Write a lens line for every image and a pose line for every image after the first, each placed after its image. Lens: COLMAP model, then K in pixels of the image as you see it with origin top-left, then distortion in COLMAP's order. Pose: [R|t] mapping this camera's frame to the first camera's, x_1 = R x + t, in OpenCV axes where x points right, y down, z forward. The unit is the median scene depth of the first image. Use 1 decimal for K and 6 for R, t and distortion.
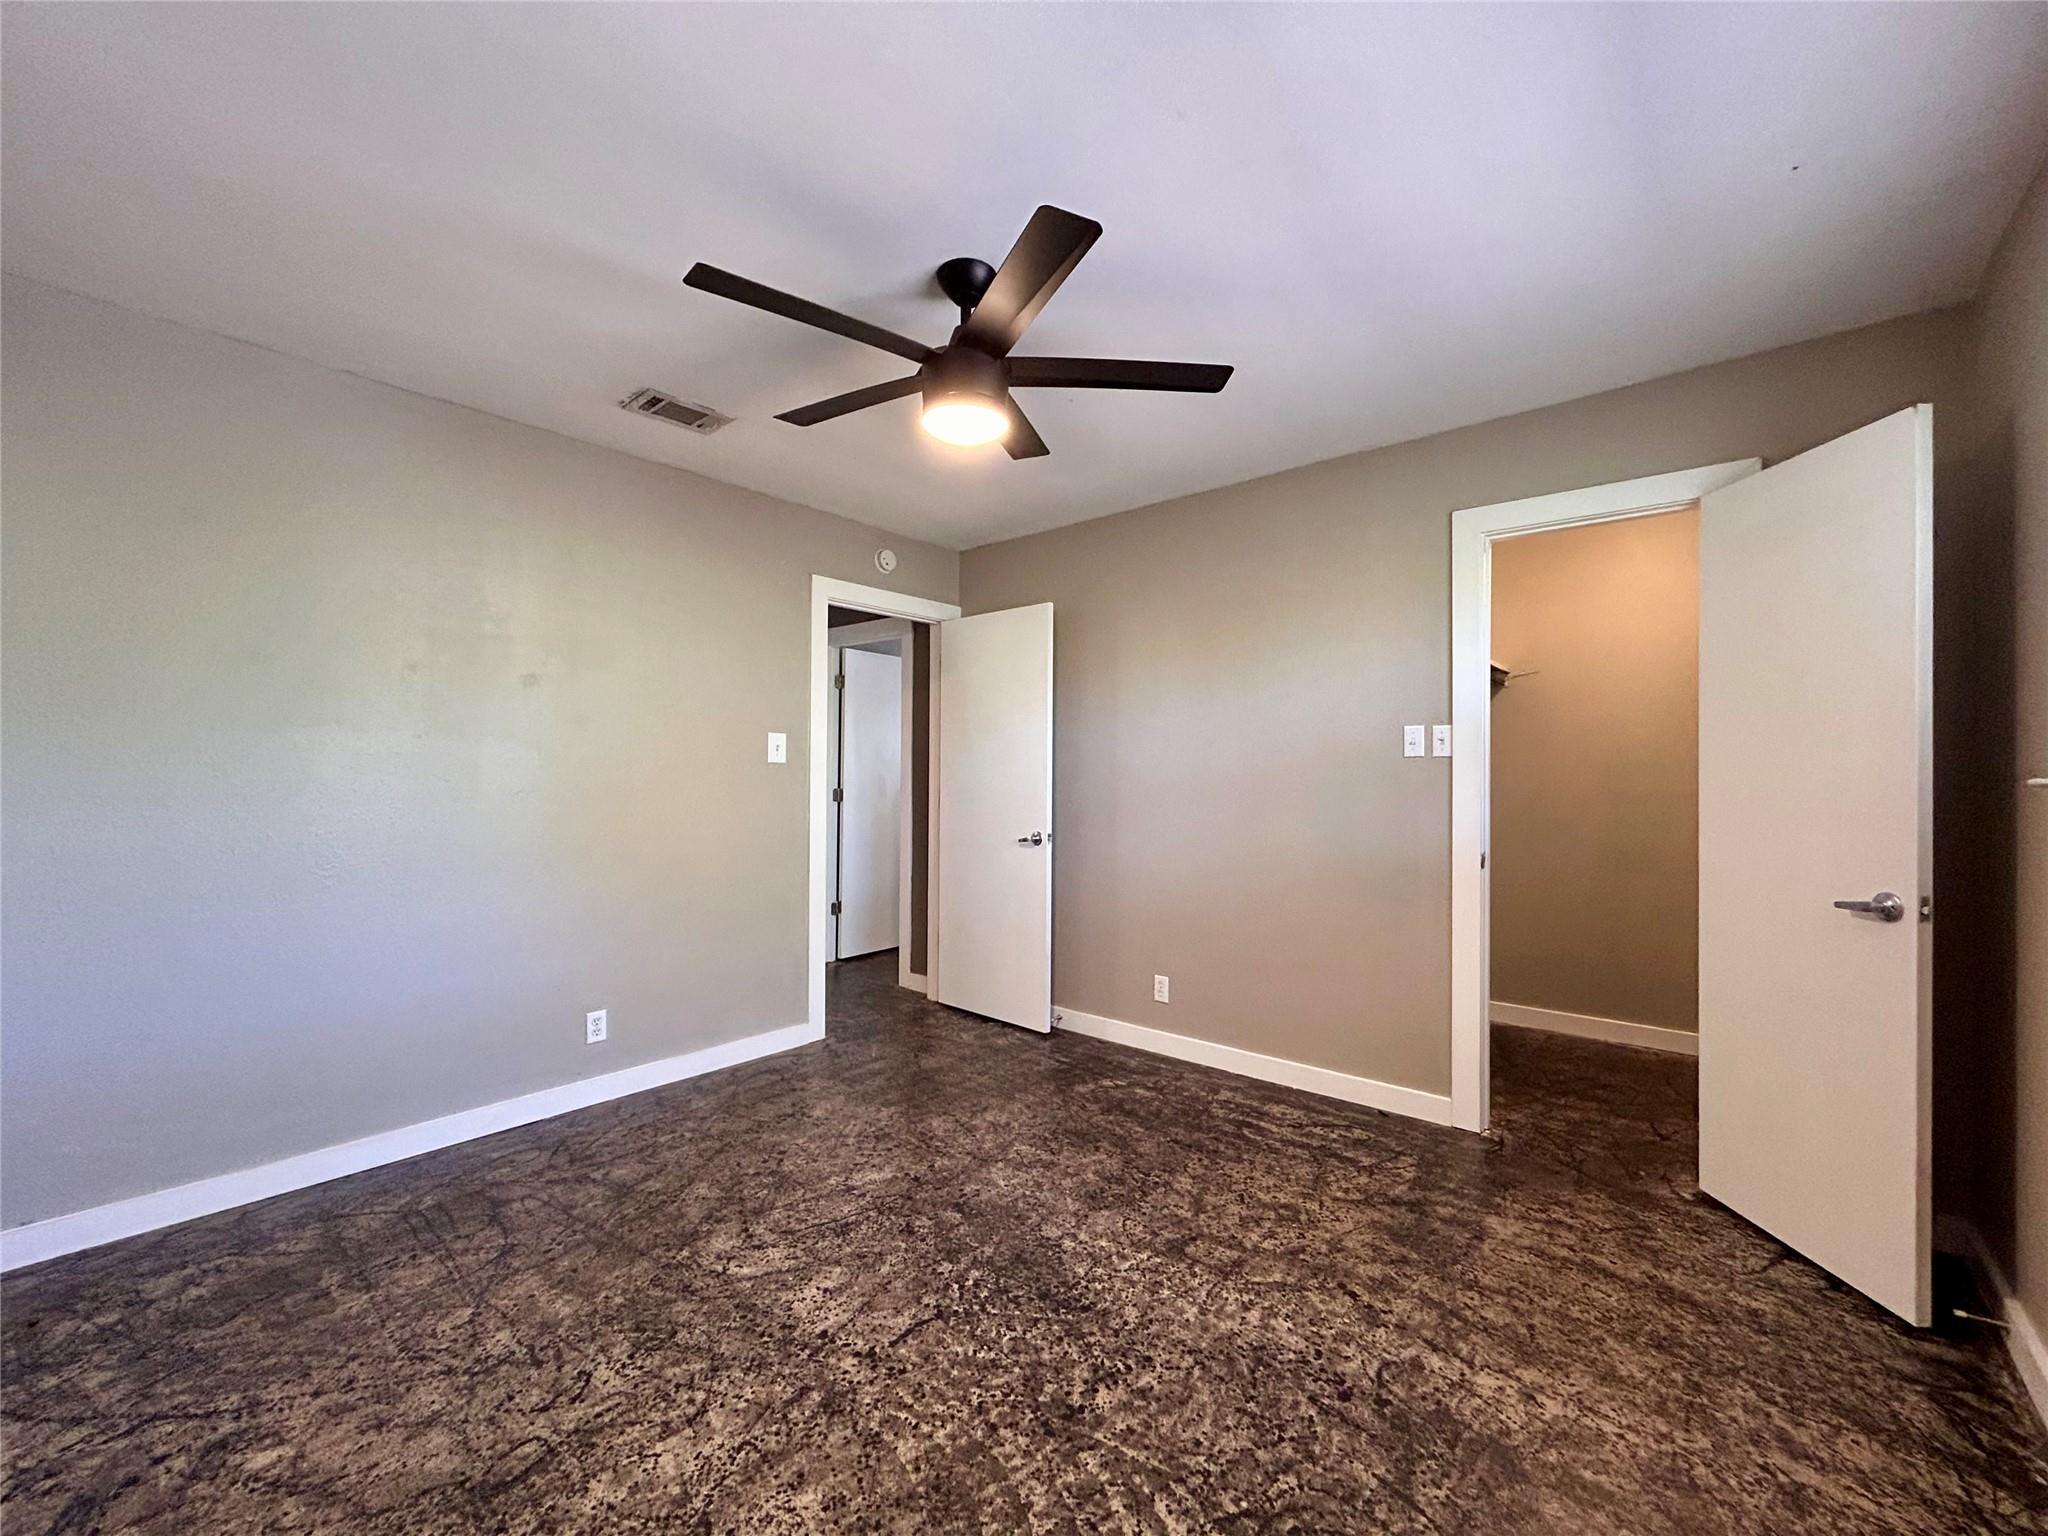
lens RADIAL K [[817.4, 0, 1022.9], [0, 817.4, 769.8], [0, 0, 1]] dist [-0.001043, -0.000070]
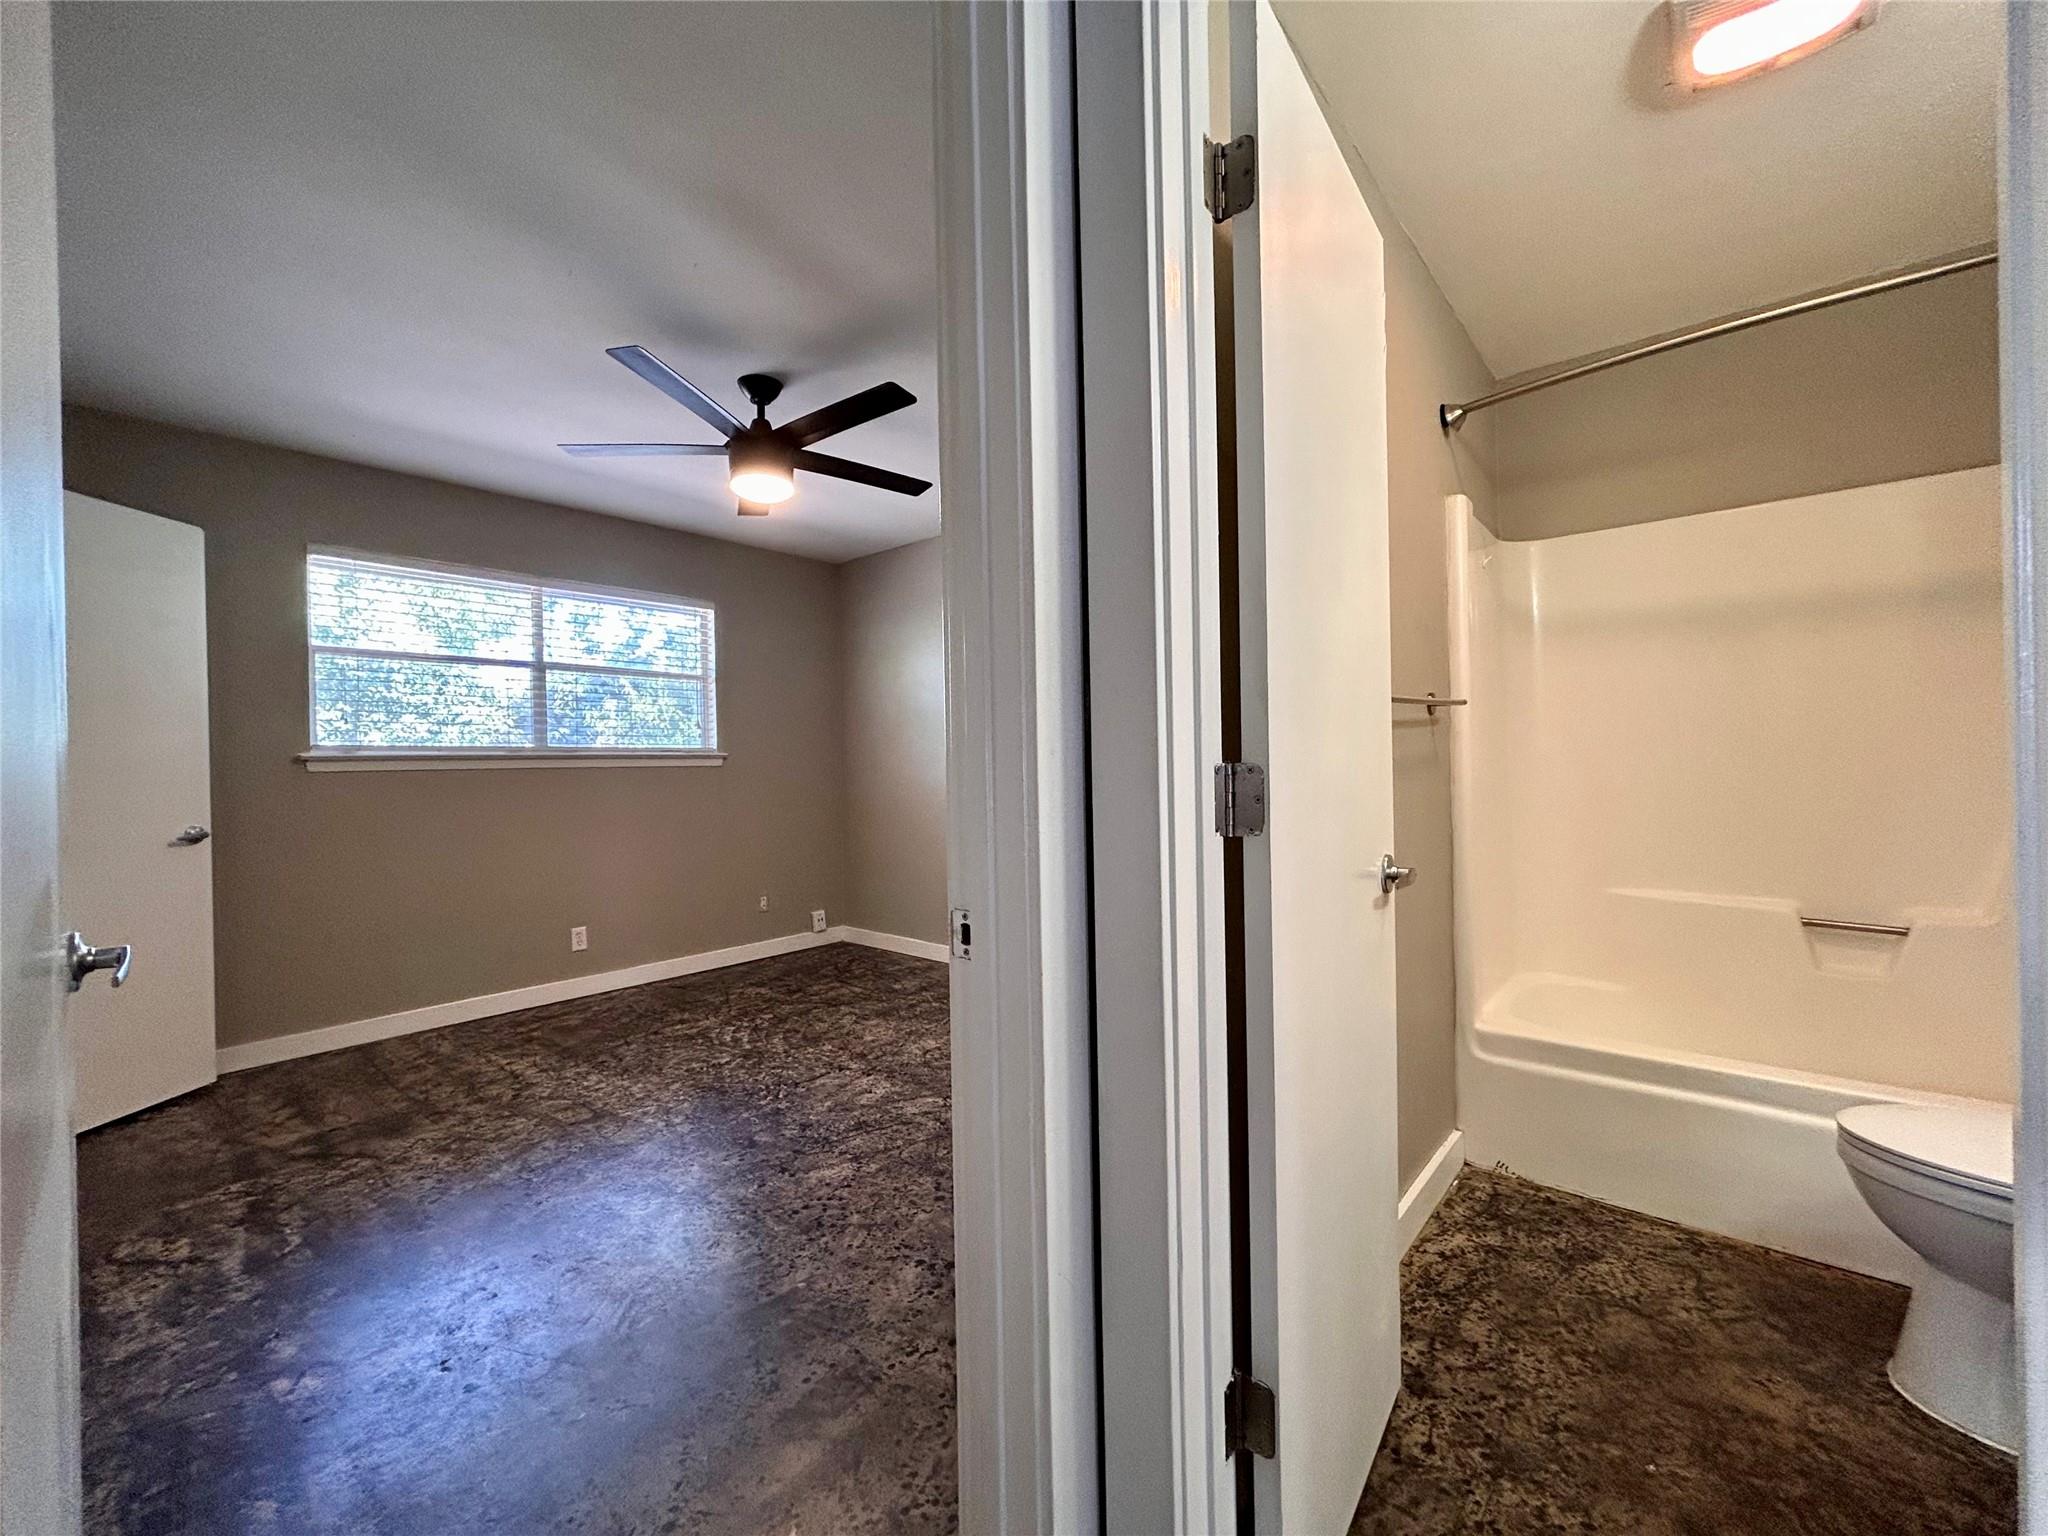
lens RADIAL K [[817.4, 0, 1024.5], [0, 817.4, 770.5], [0, 0, 1]] dist [-0.001043, -0.000070]
pose [[-0.999916, 0.012040, -0.004750, -0.487758], [0.012041, 0.999928, -0.000124, 0.057341], [0.004749, -0.000181, -0.999989, 2.323400]]
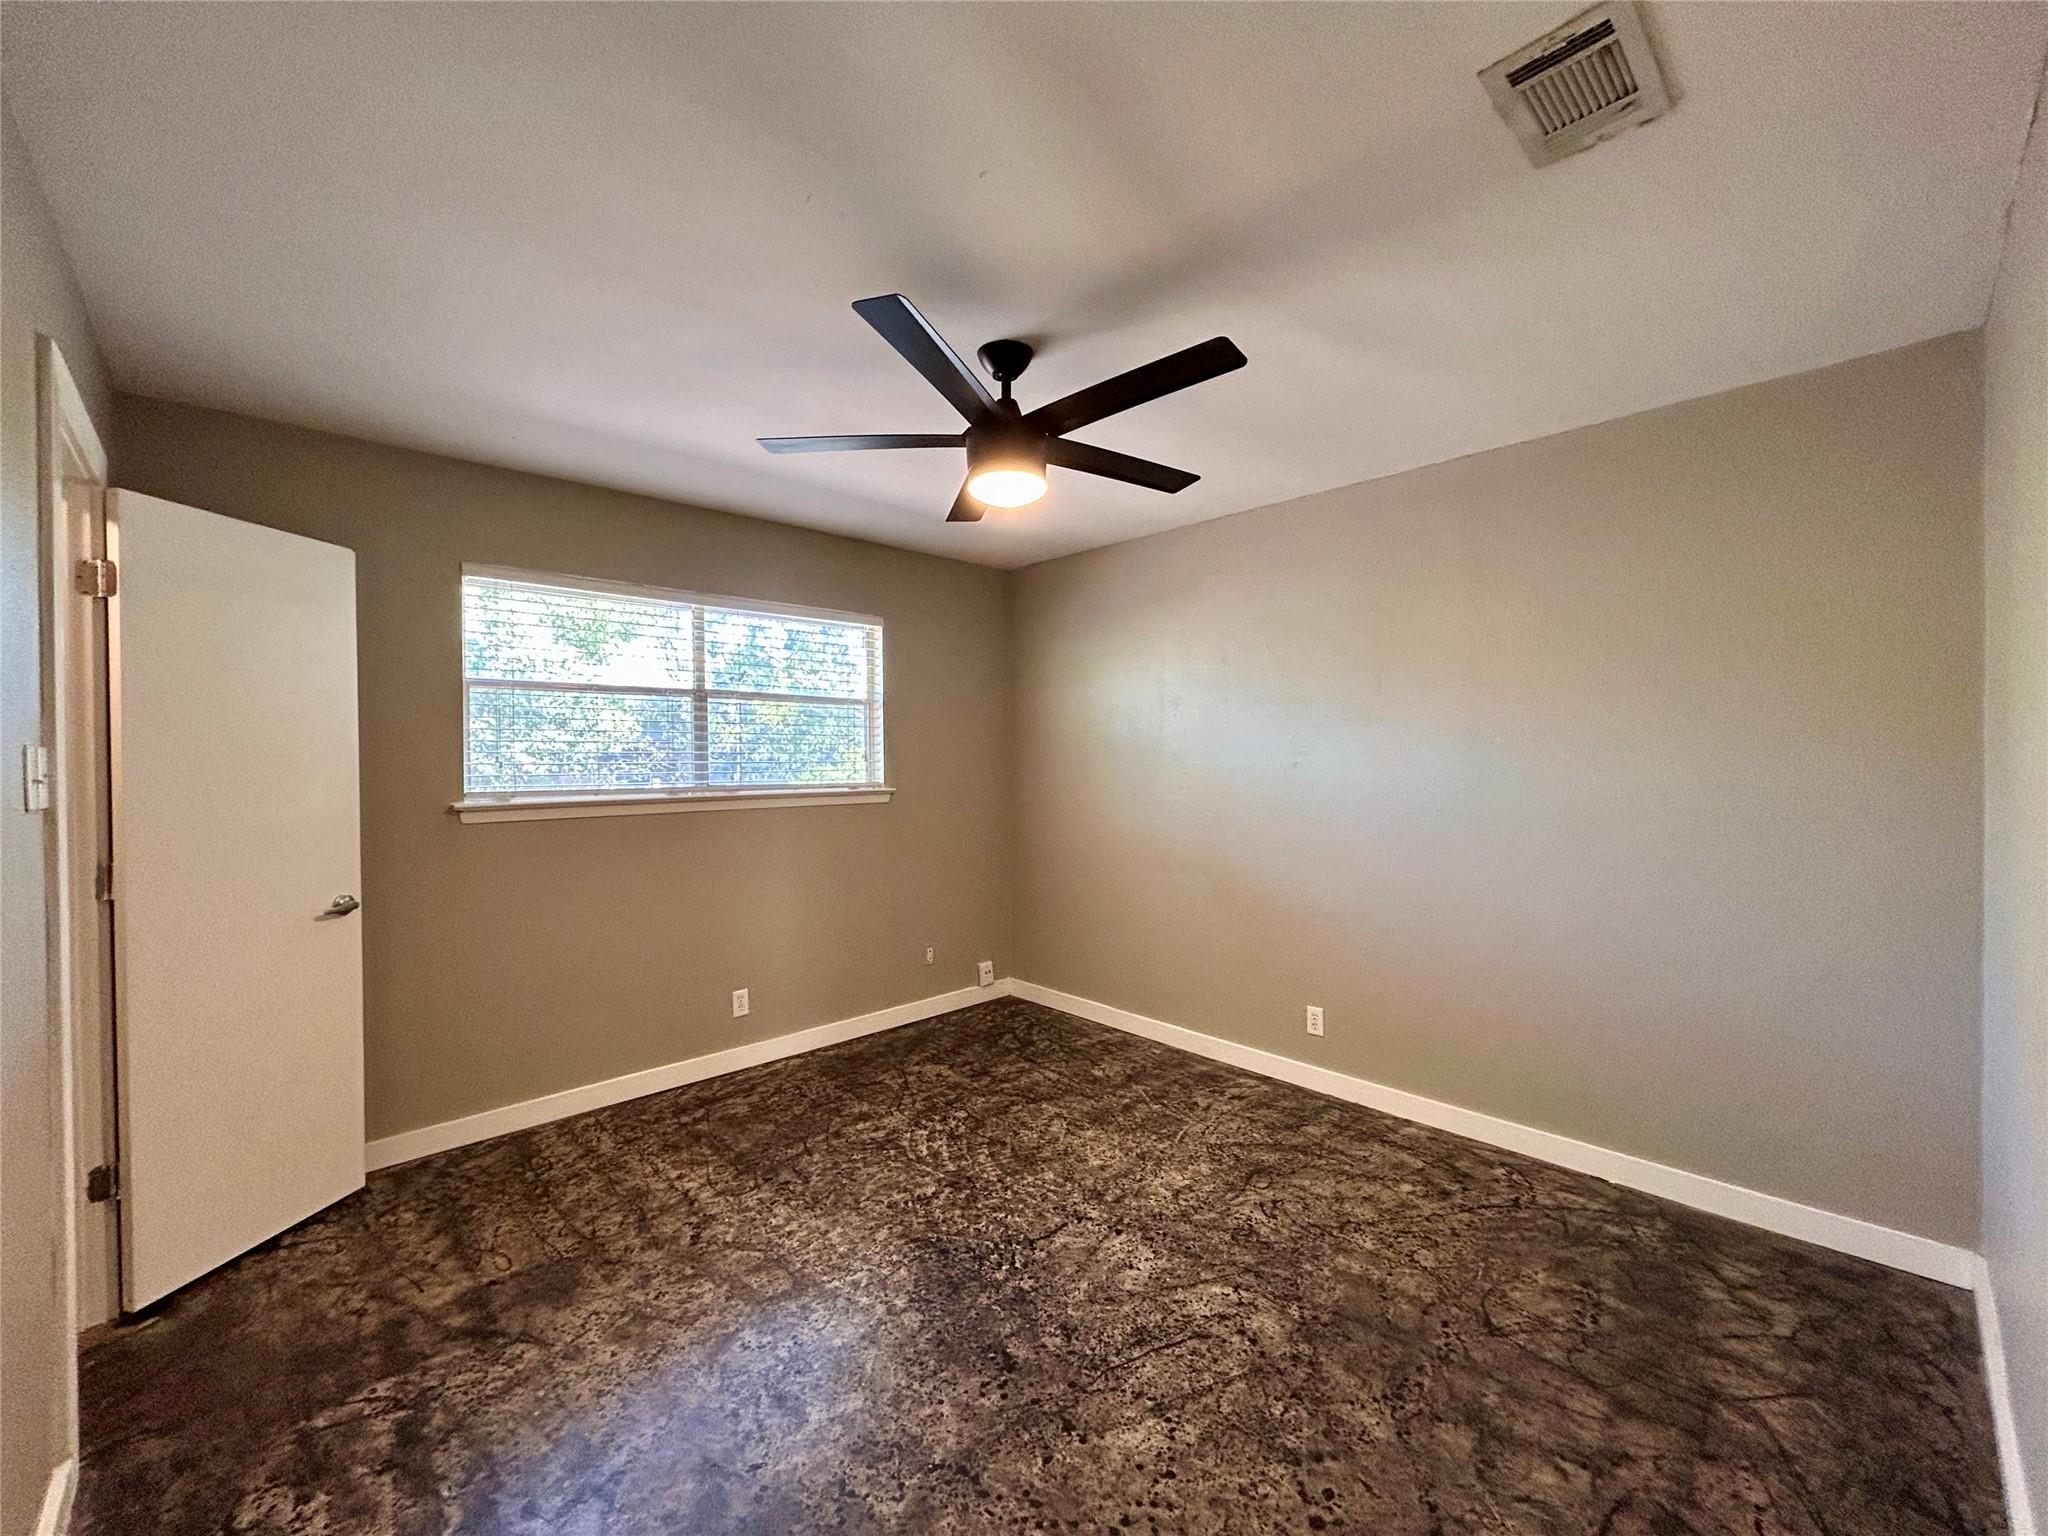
lens RADIAL K [[817.4, 0, 1024.4], [0, 817.4, 767.9], [0, 0, 1]] dist [-0.001043, -0.000070]
pose [[-0.994736, 0.000492, 0.102468, -0.197272], [0.001123, 0.999981, 0.006097, -0.062203], [-0.102463, 0.006180, -0.994718, 2.014070]]
